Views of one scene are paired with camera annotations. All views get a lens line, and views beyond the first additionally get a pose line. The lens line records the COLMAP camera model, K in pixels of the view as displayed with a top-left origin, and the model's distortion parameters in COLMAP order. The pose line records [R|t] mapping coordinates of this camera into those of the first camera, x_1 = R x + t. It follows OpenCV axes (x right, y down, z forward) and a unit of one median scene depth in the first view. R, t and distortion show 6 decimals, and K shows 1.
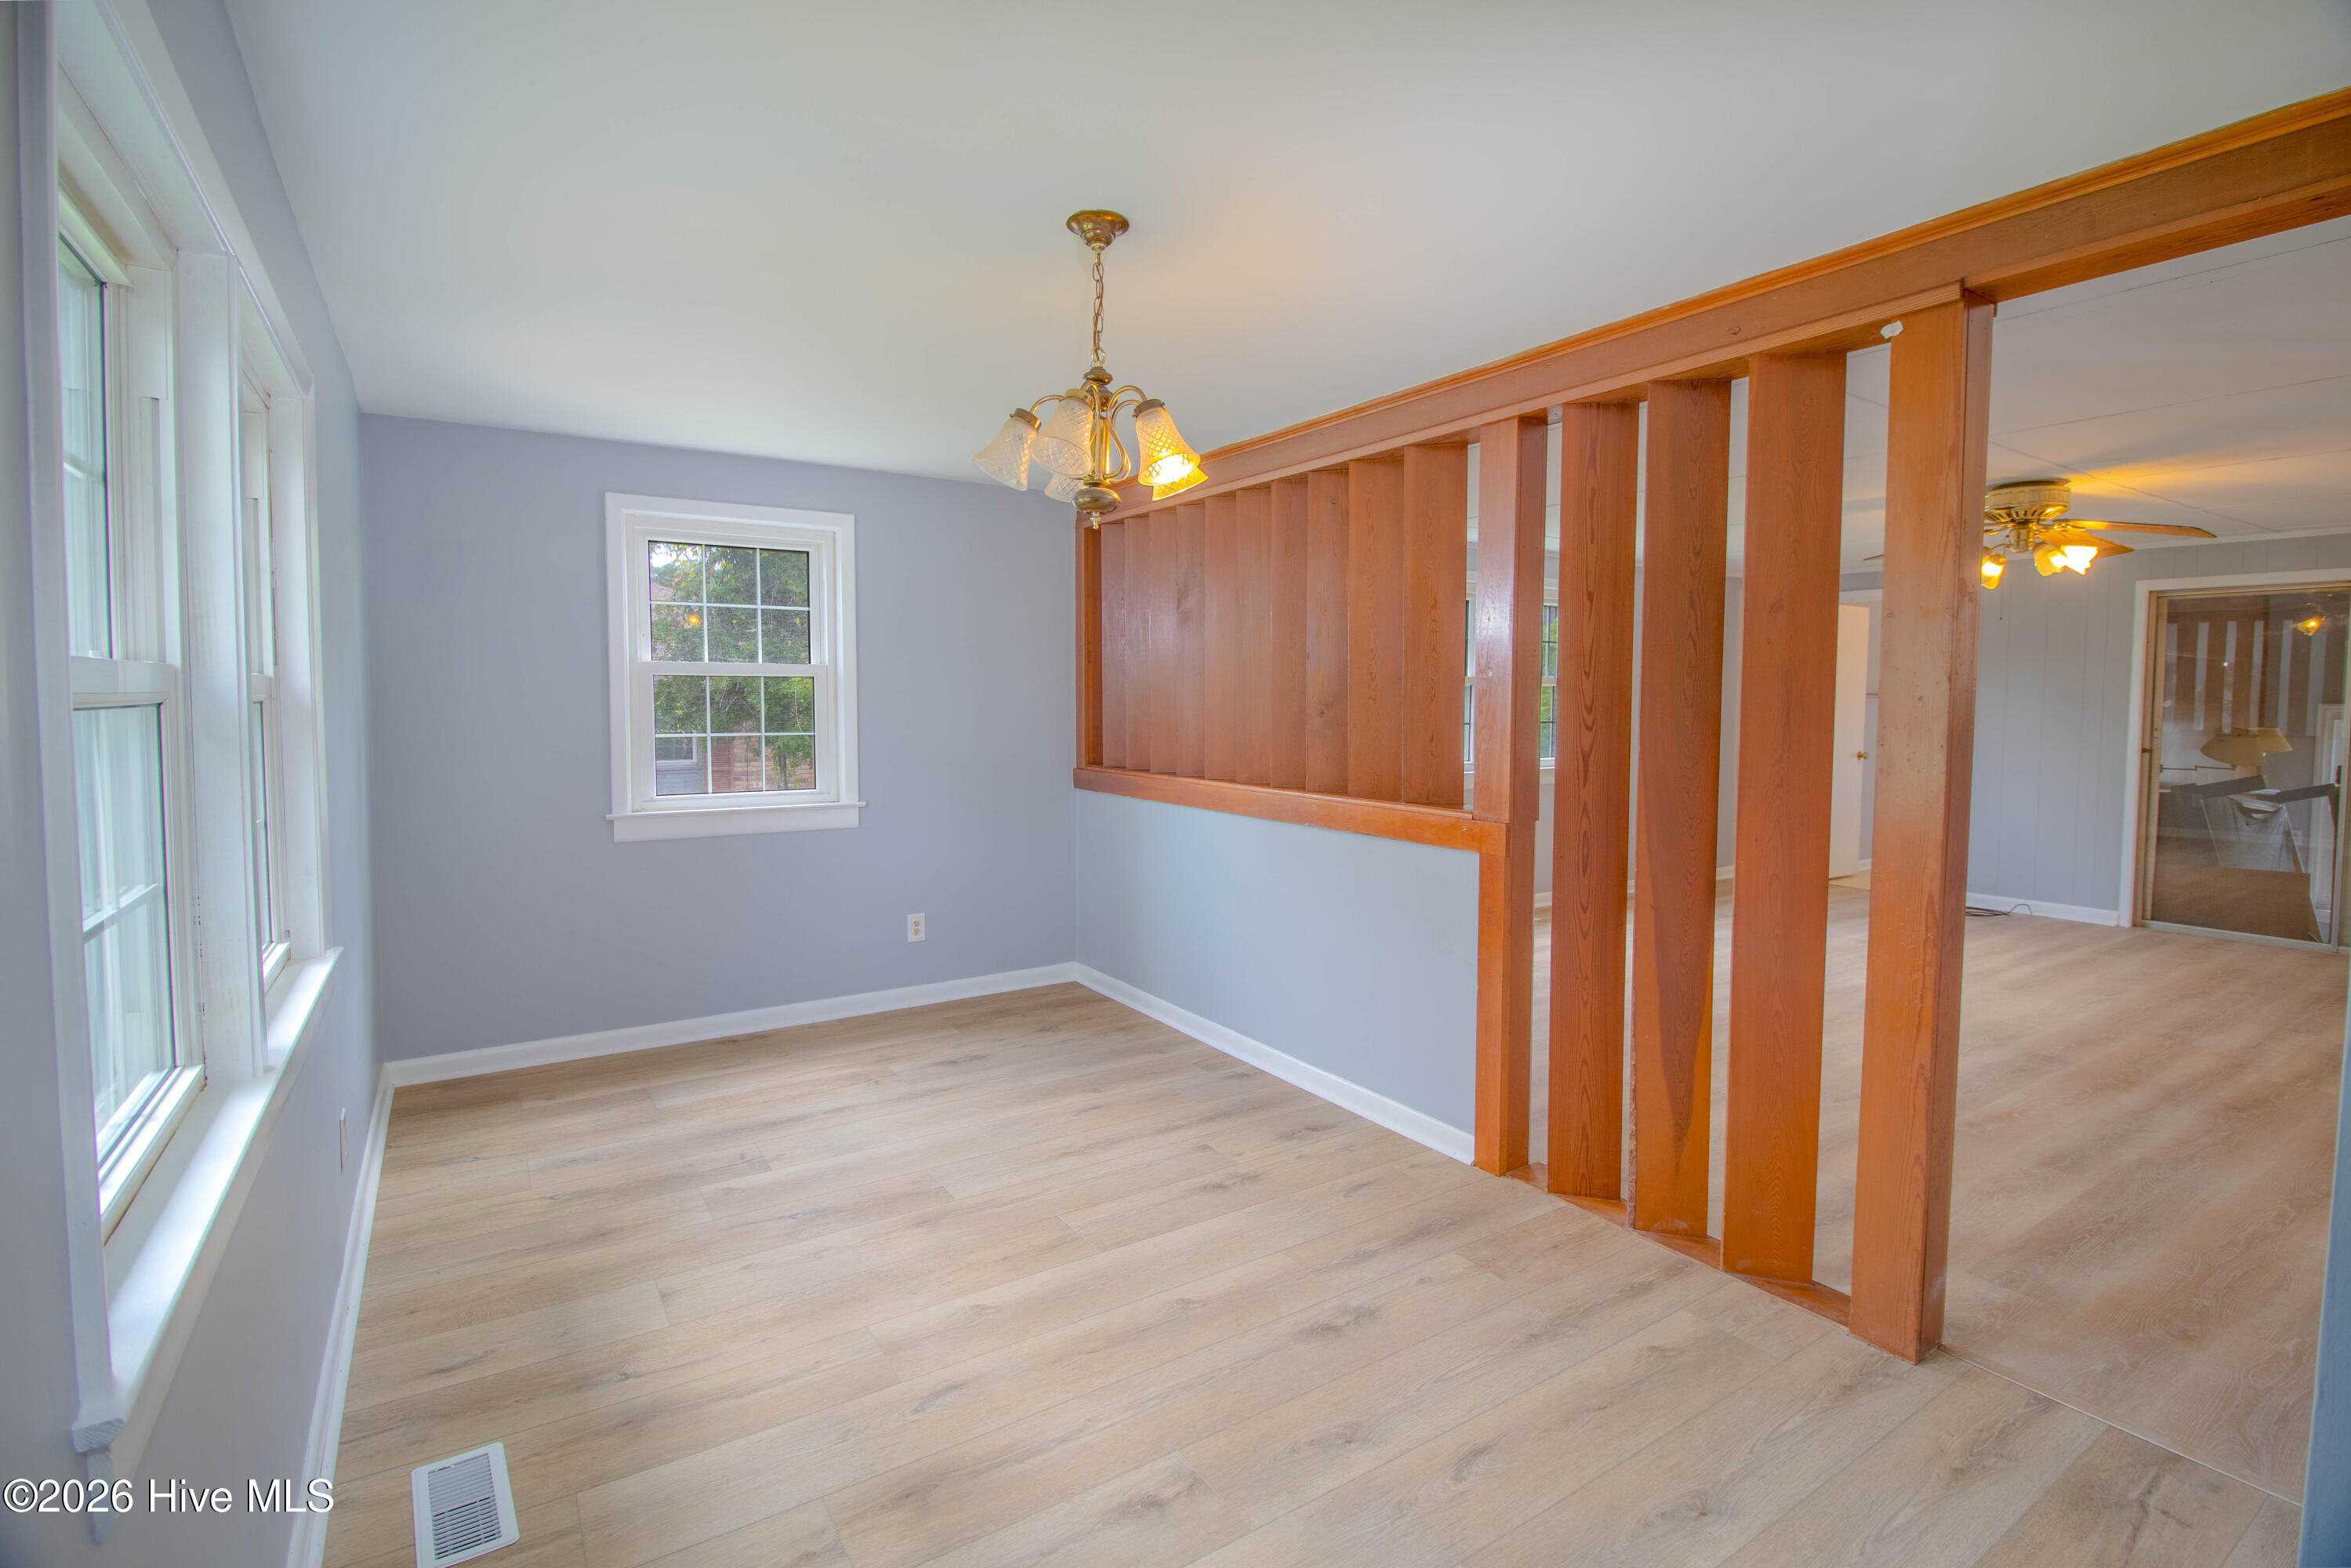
lens RADIAL K [[1101.8, 0, 1188.2], [0, 1101.8, 757.0], [0, 0, 1]] dist [0.004523, -0.015270]
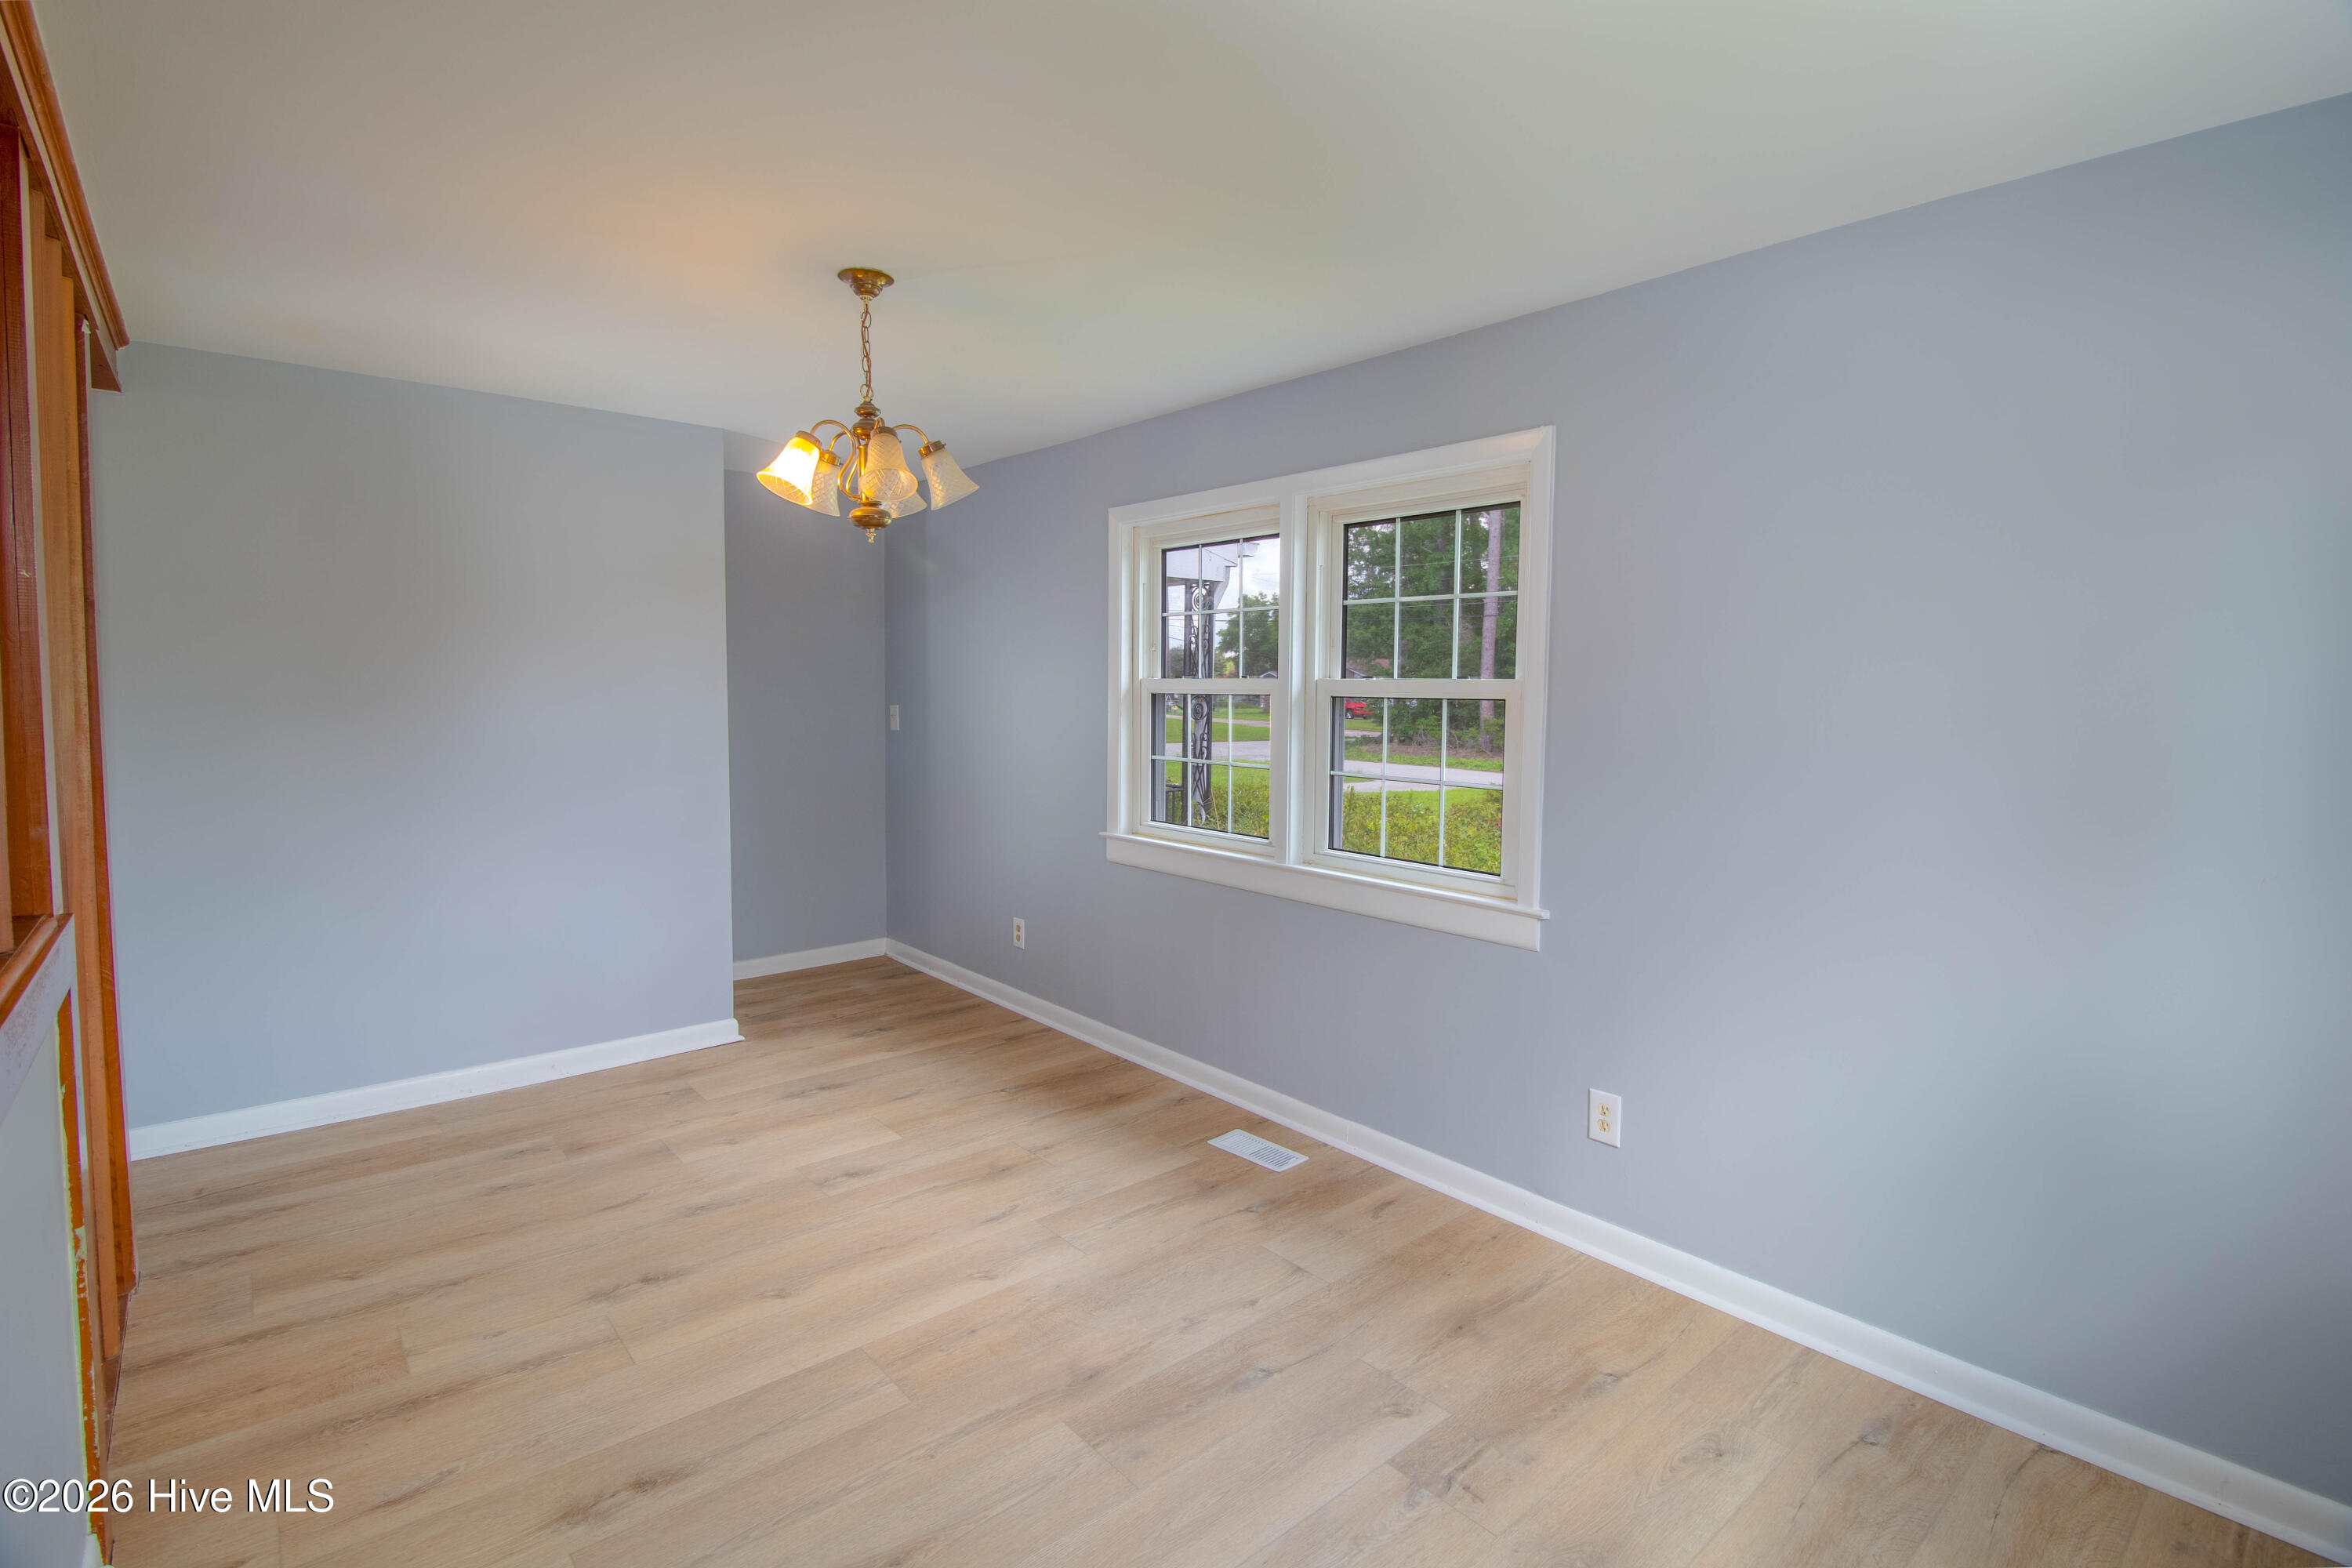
lens RADIAL K [[1102.2, 0, 1188.7], [0, 1102.2, 757.0], [0, 0, 1]] dist [0.004523, -0.015270]
pose [[-0.991252, -0.005487, -0.131867, -0.234278], [-0.021094, 0.992878, 0.117249, -0.112829], [0.130285, 0.119005, -0.984309, 1.970856]]
